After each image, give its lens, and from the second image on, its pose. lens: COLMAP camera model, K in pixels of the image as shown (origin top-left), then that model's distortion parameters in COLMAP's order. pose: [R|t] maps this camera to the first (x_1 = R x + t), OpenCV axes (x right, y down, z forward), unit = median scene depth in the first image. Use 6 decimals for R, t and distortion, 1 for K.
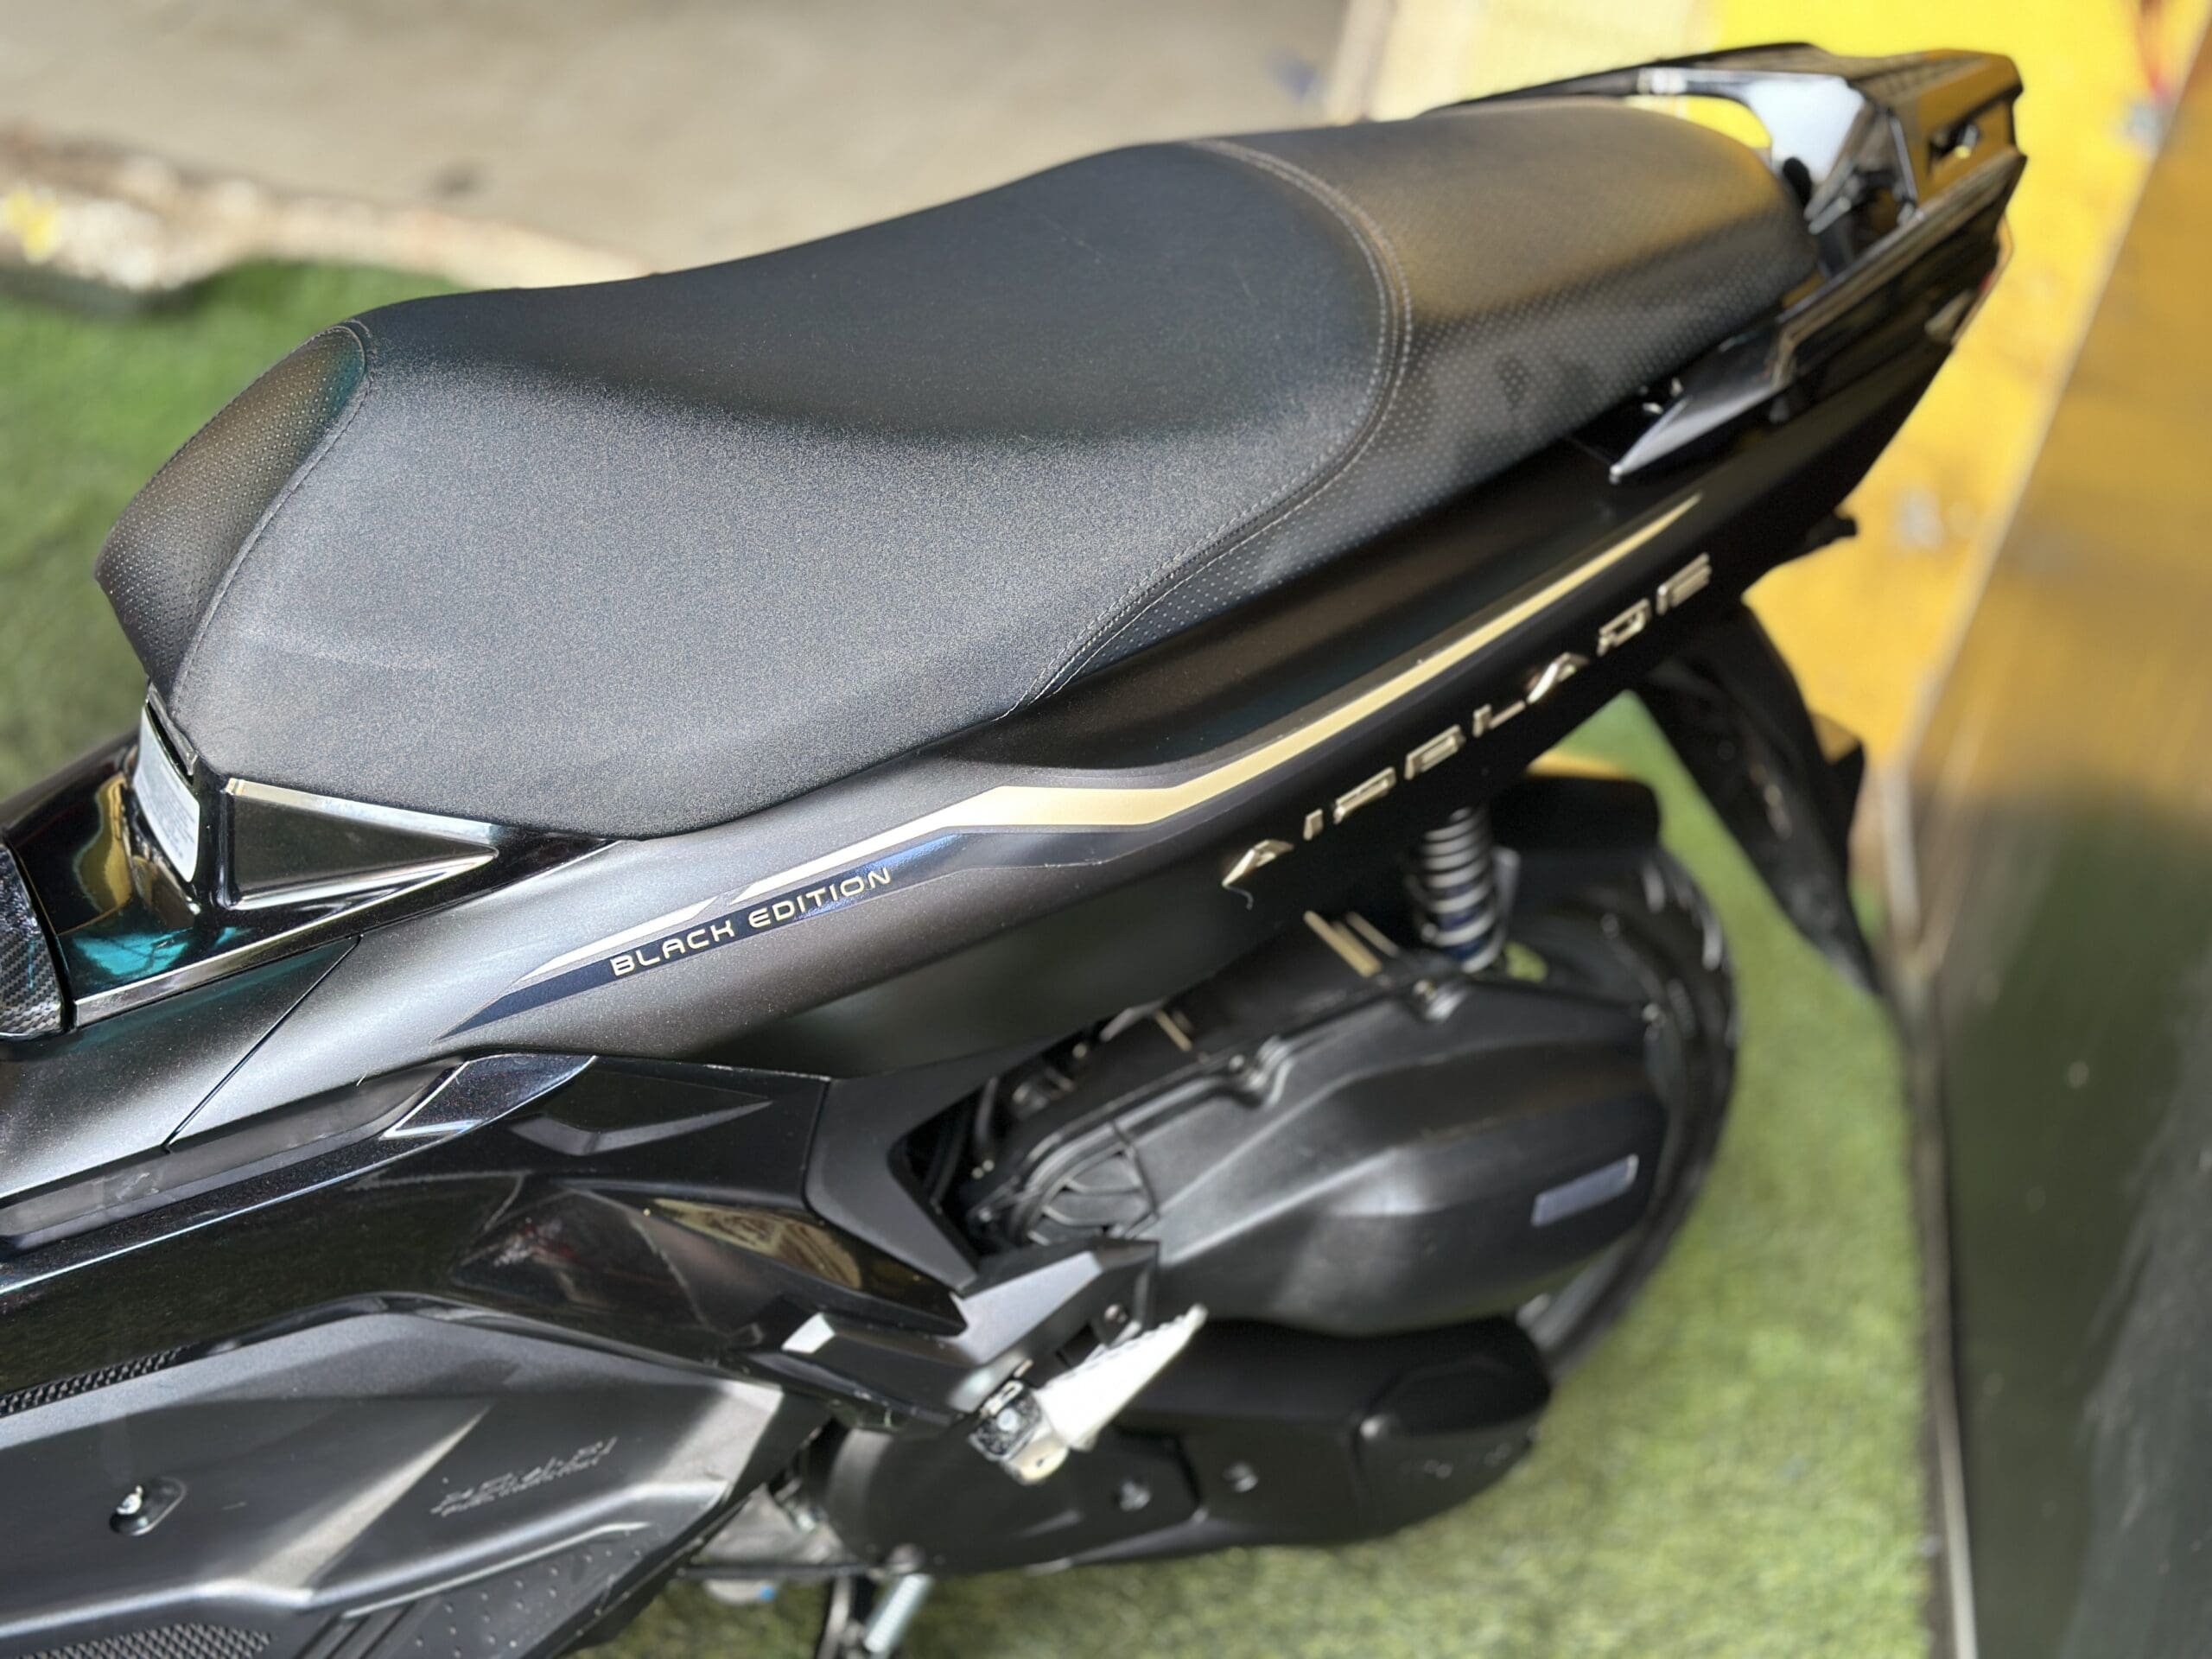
lens RADIAL K [[3106.0, 0, 1114.0], [0, 3106.0, 858.1], [0, 0, 1]] dist [0.205361, -0.458601]
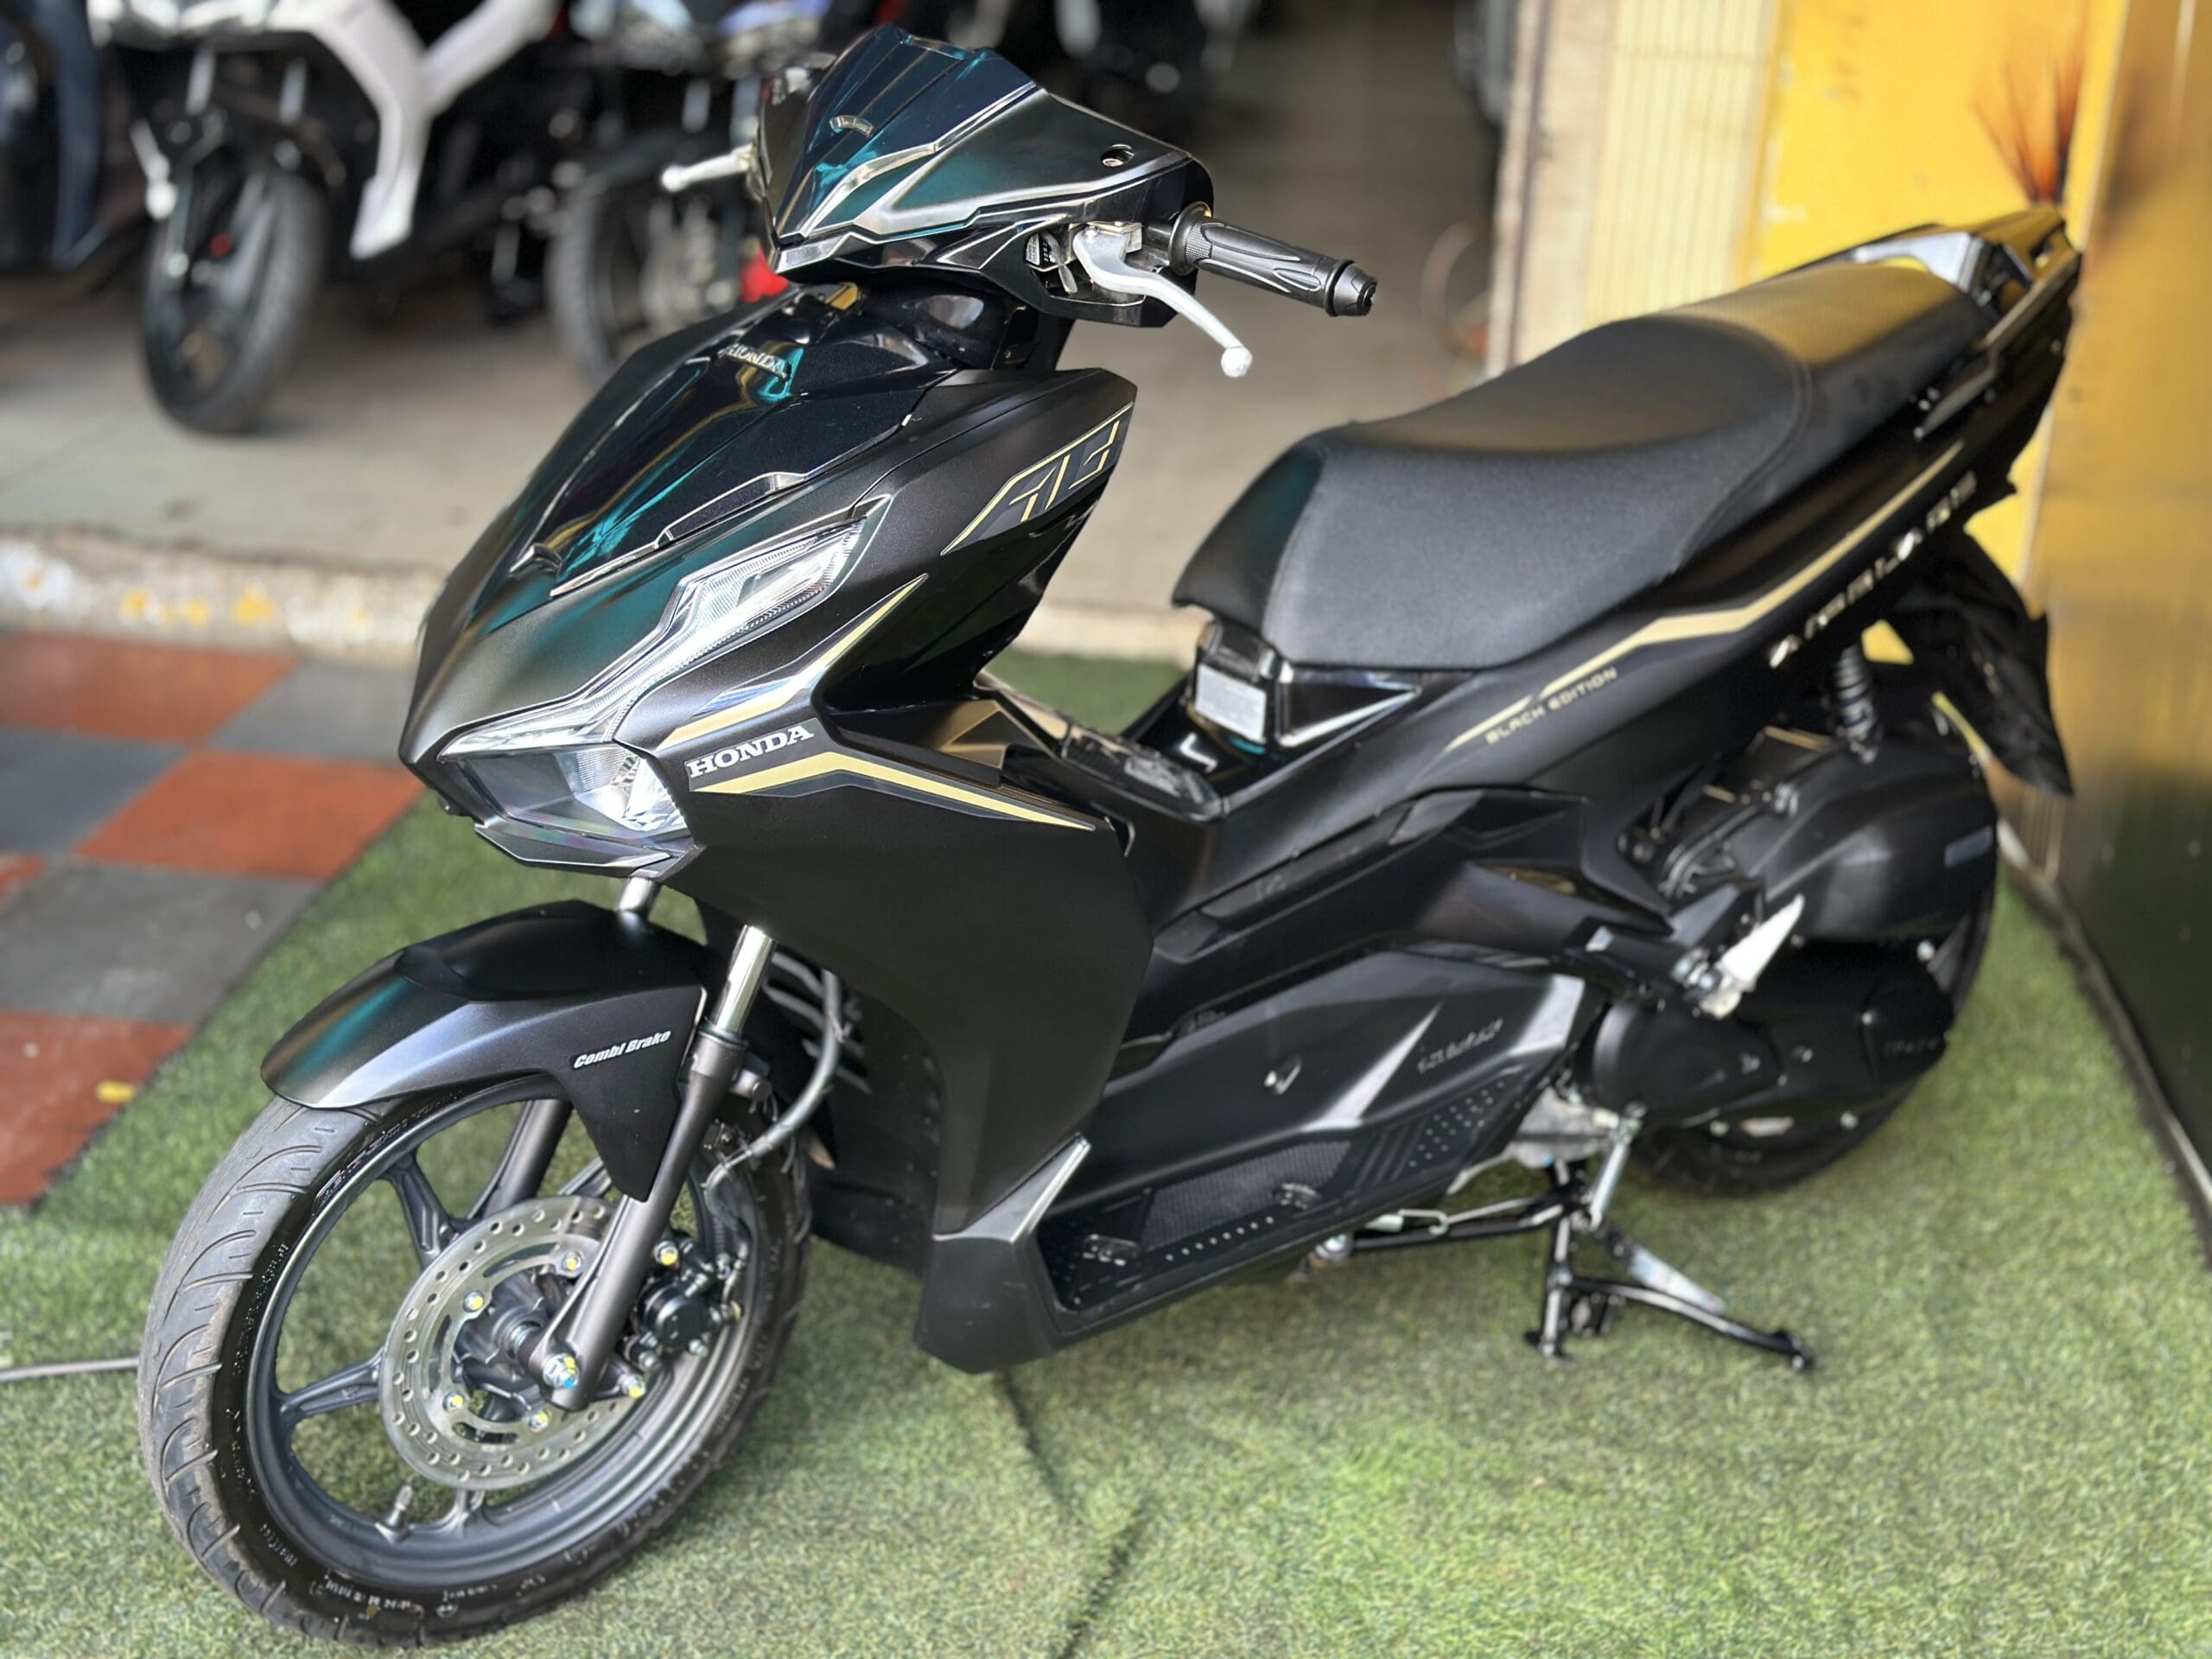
lens RADIAL K [[3106.0, 0, 1114.0], [0, 3106.0, 858.1], [0, 0, 1]] dist [0.205361, -0.458601]
pose [[0.984218, -0.169839, 0.049702, -0.433362], [0.175484, 0.972940, -0.150309, 0.310527], [-0.022829, 0.156658, 0.987389, -0.772836]]
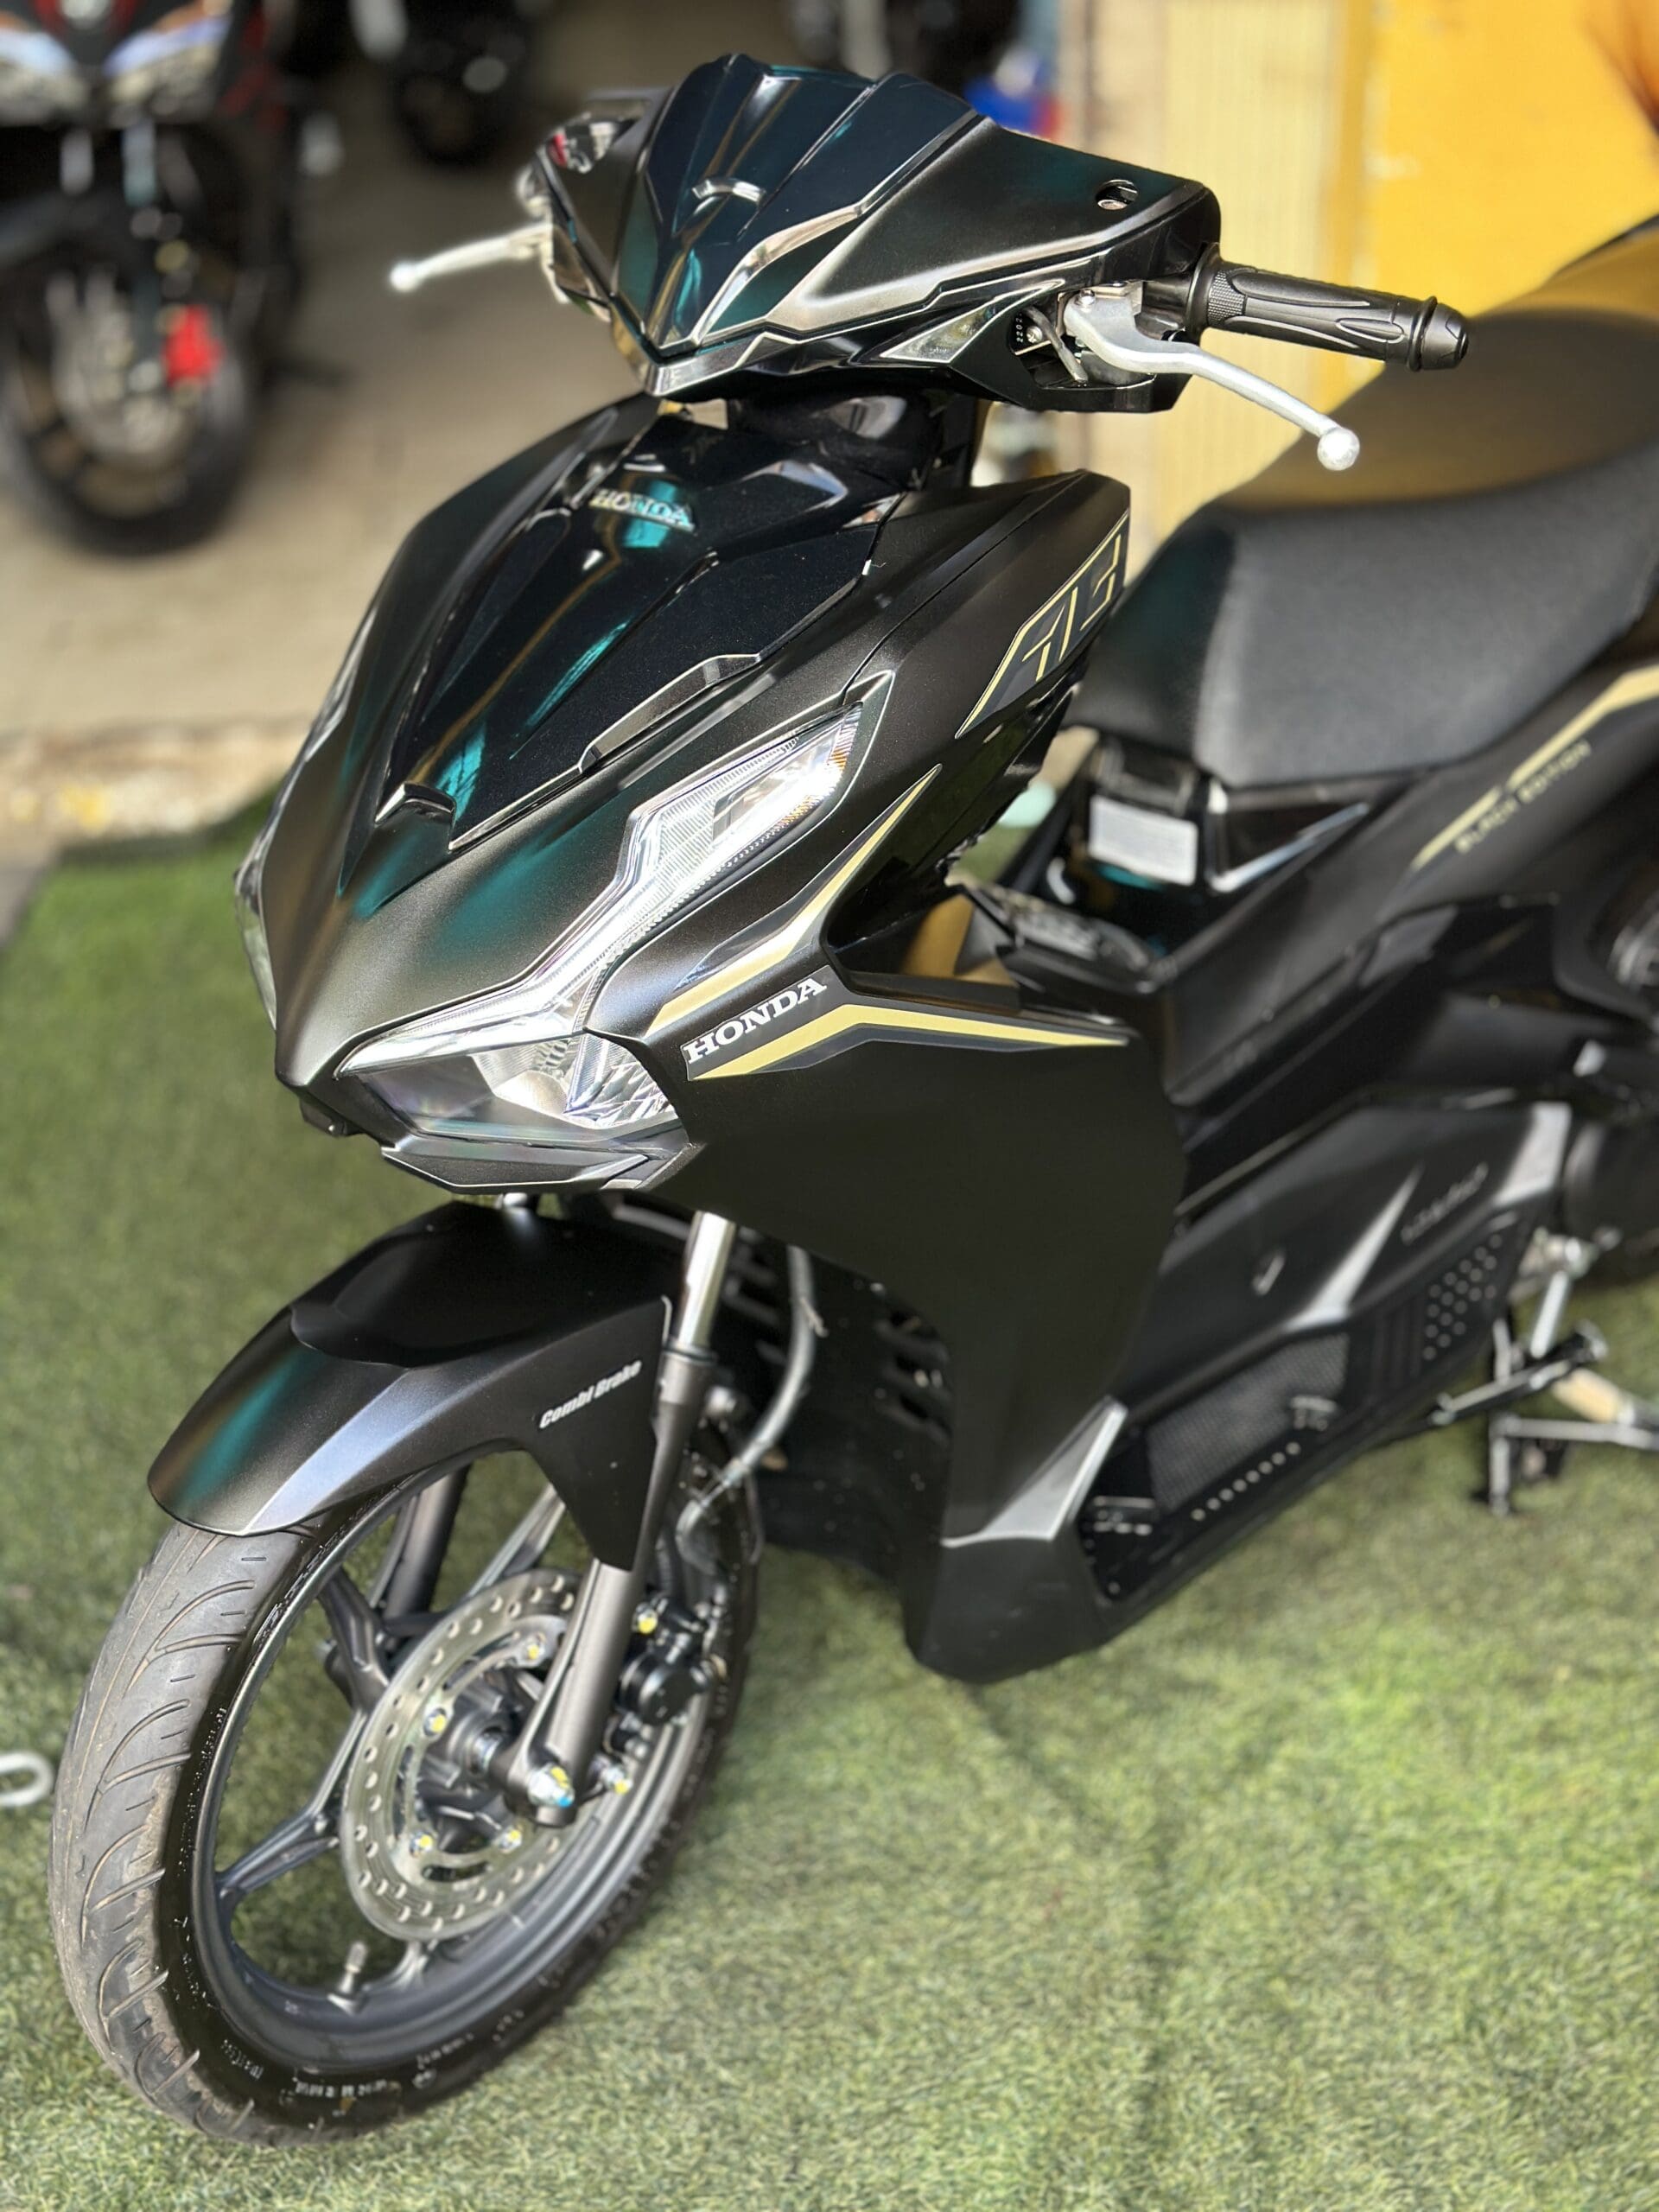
lens RADIAL K [[3106.0, 0, 829.9], [0, 3106.0, 1124.3], [0, 0, 1]] dist [0.205361, -0.458601]
pose [[0.938184, -0.308778, 0.156421, -0.671047], [0.317934, 0.947401, -0.036719, 0.111781], [-0.136855, 0.084181, 0.987008, -0.484409]]
